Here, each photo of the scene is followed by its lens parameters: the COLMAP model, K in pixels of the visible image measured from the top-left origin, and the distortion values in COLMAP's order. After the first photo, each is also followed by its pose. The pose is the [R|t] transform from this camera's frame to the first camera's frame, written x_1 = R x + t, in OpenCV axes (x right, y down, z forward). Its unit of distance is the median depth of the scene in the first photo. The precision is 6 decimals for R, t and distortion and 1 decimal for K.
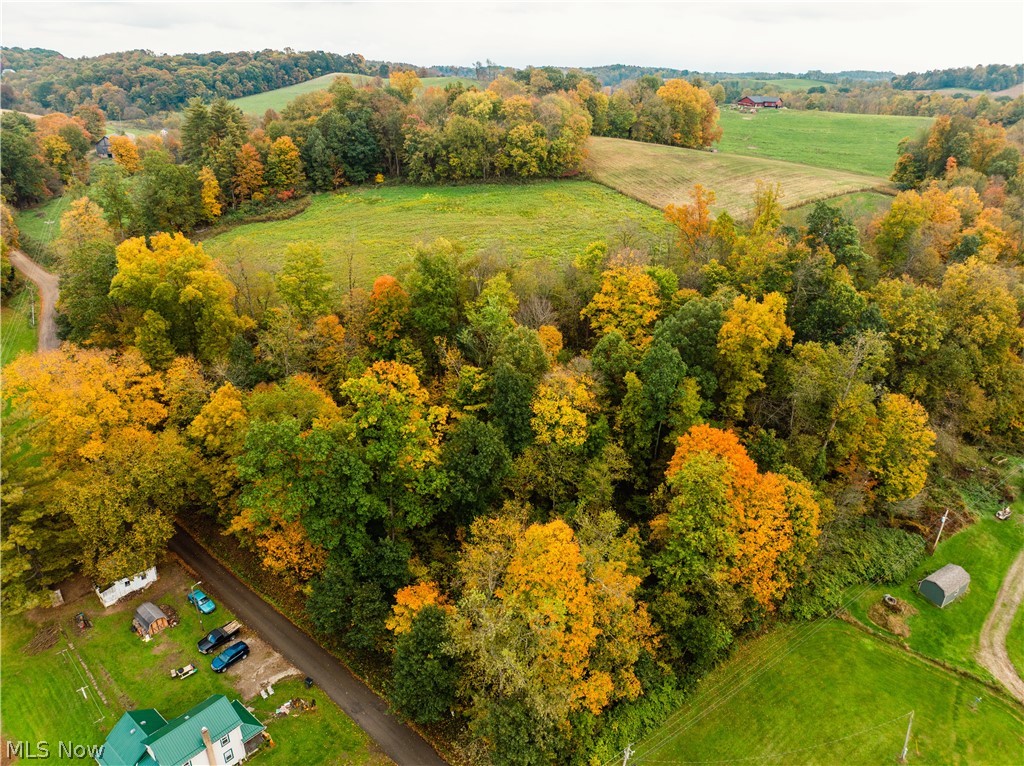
lens RADIAL K [[716.4, 0, 517.3], [0, 716.4, 384.3], [0, 0, 1]] dist [-0.048514, 0.015163]
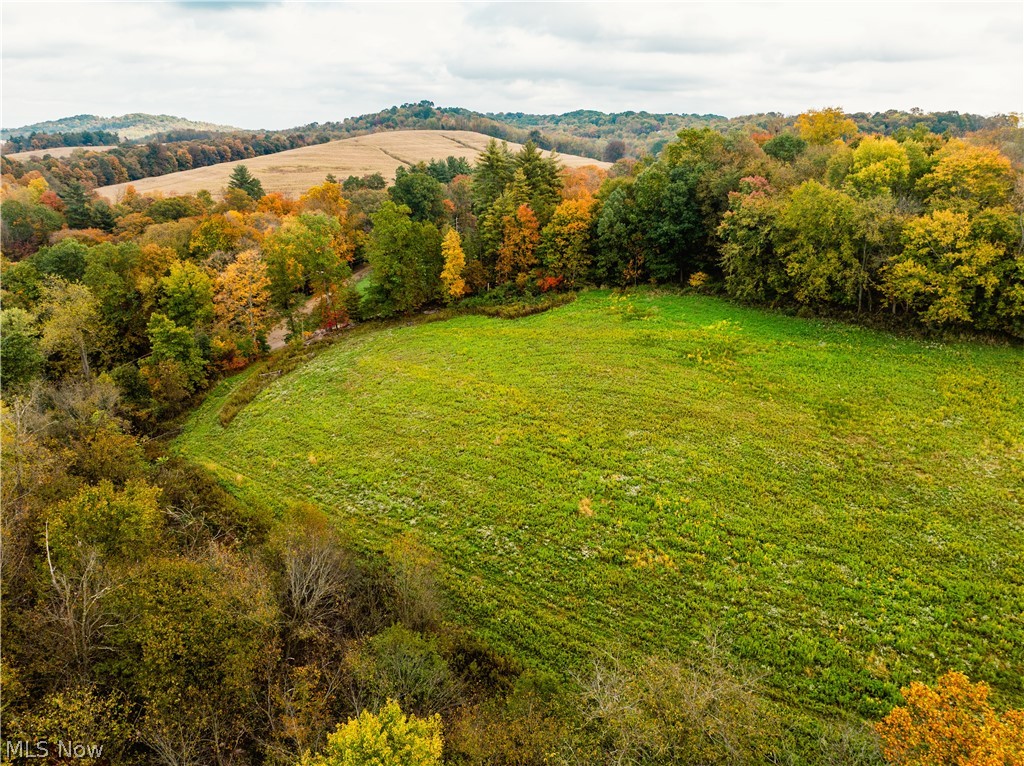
lens RADIAL K [[716.4, 0, 518.7], [0, 716.4, 384.0], [0, 0, 1]] dist [-0.048514, 0.015163]
pose [[0.653328, 0.244599, -0.716473, 0.289435], [-0.306228, 0.950876, 0.045384, -0.344622], [0.692378, 0.189753, 0.696137, 0.918406]]
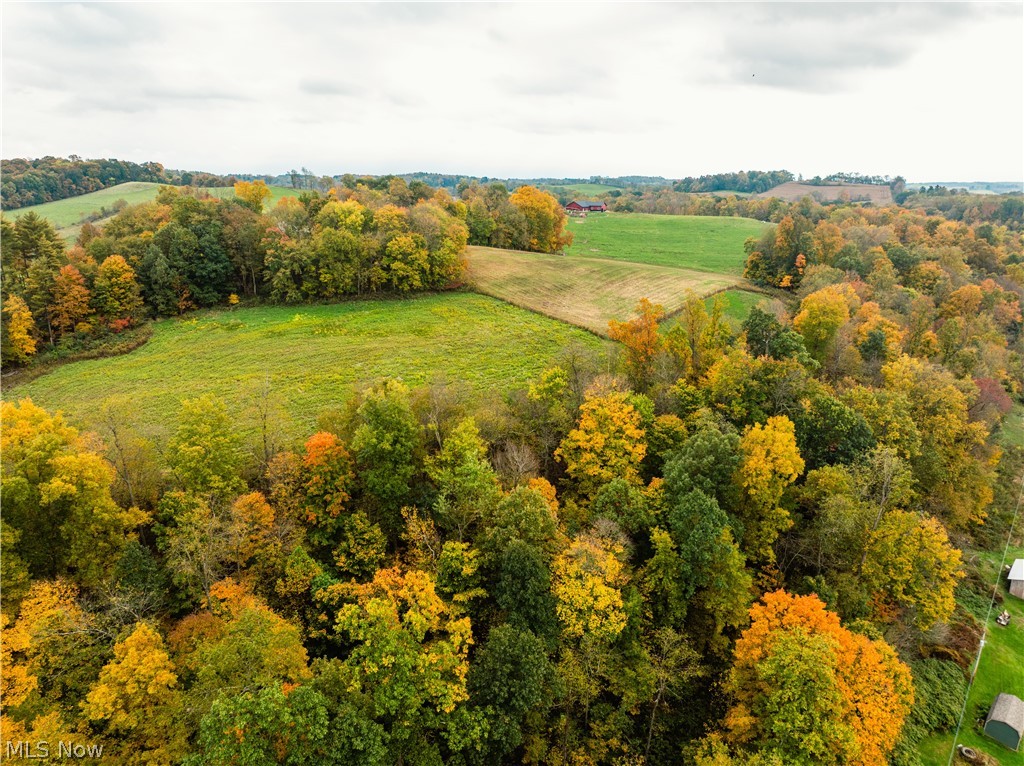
lens RADIAL K [[716.4, 0, 514.5], [0, 716.4, 386.8], [0, 0, 1]] dist [-0.048514, 0.015163]
pose [[0.964182, -0.073265, 0.254924, -0.170608], [0.105998, 0.987445, -0.117117, -0.085292], [-0.243143, 0.139943, 0.959842, 0.187745]]
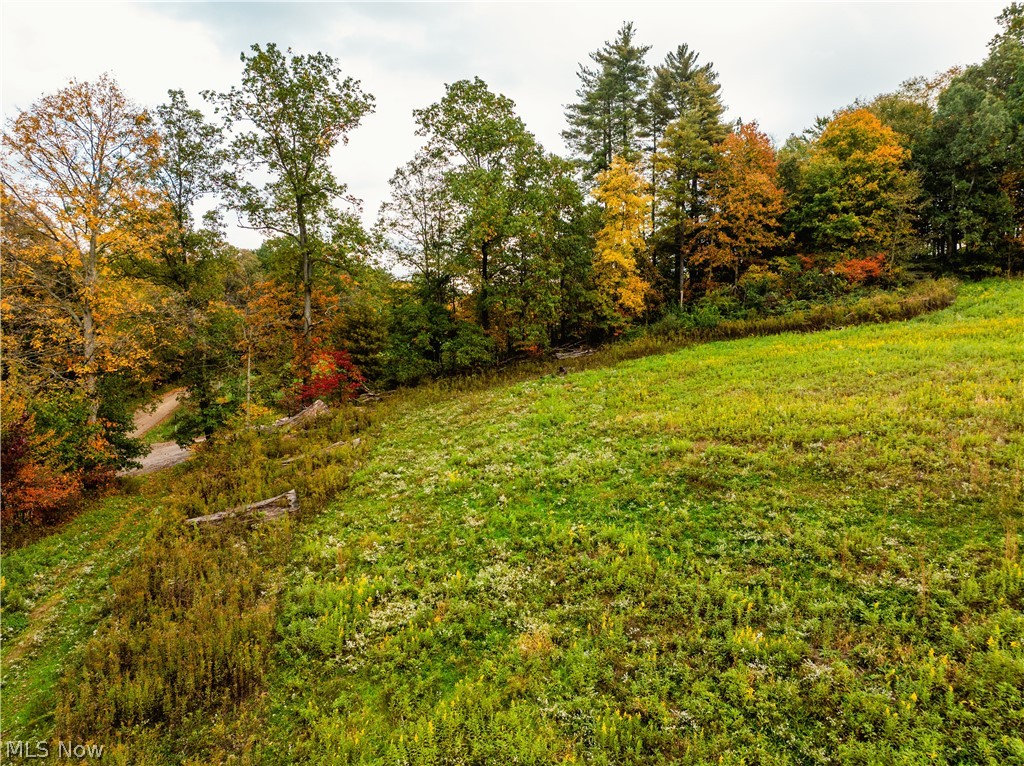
lens RADIAL K [[716.4, 0, 511.4], [0, 716.4, 385.1], [0, 0, 1]] dist [-0.048514, 0.015163]
pose [[0.868123, 0.034218, -0.495168, -0.530855], [-0.199866, 0.937266, -0.285633, -0.189079], [0.454331, 0.346932, 0.820501, 1.240027]]
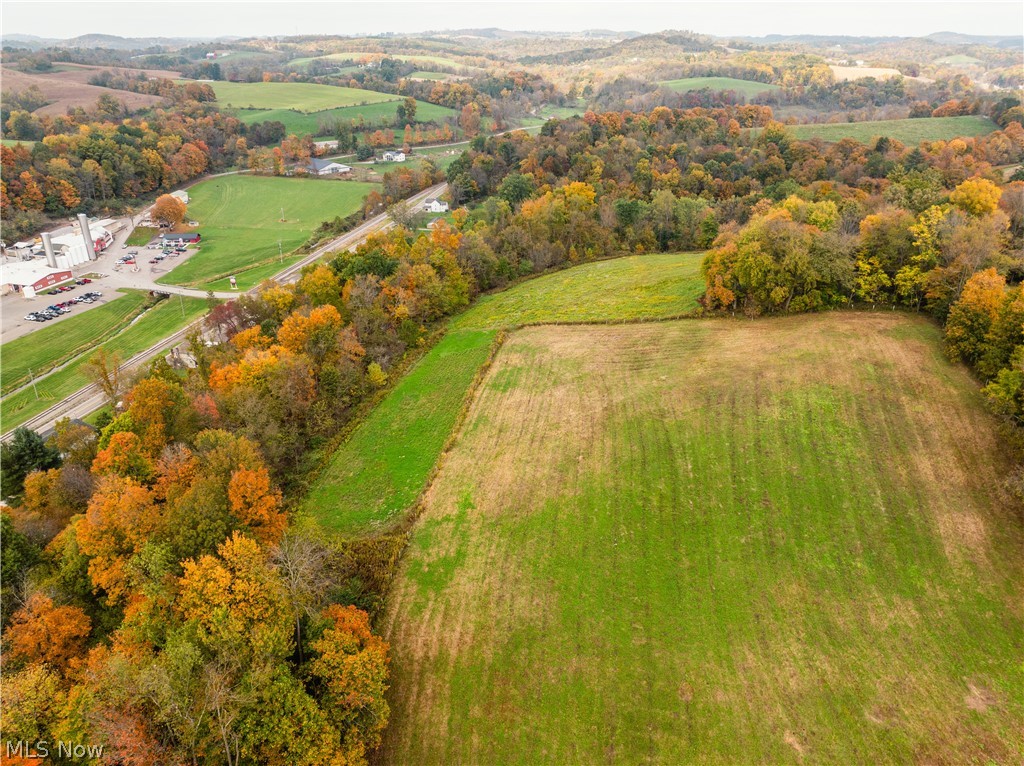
lens RADIAL K [[716.4, 0, 515.0], [0, 716.4, 381.5], [0, 0, 1]] dist [-0.048514, 0.015163]
pose [[-0.753843, 0.281595, -0.593654, 1.340797], [-0.263638, 0.697956, 0.665847, -1.285136], [0.601844, 0.658454, -0.451910, 2.321158]]
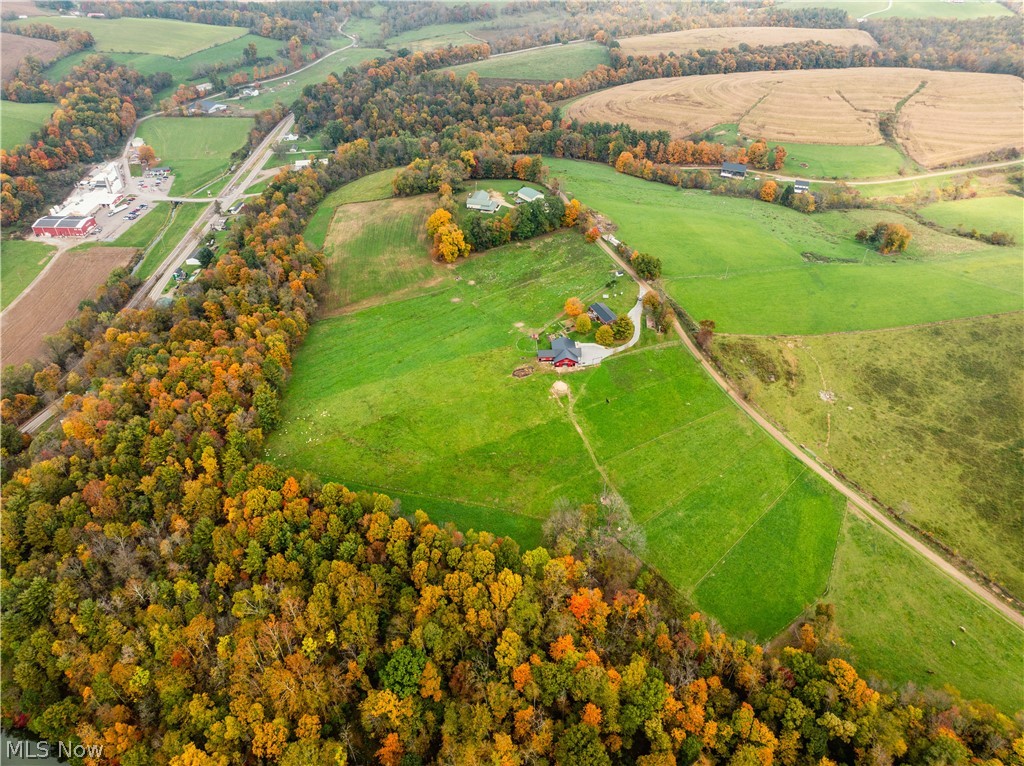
lens RADIAL K [[716.4, 0, 510.8], [0, 716.4, 385.0], [0, 0, 1]] dist [-0.048514, 0.015163]
pose [[-0.588891, 0.485423, -0.646198, 3.593348], [-0.323999, 0.590691, 0.738992, -3.746187], [0.740427, 0.644553, -0.190576, 4.257894]]
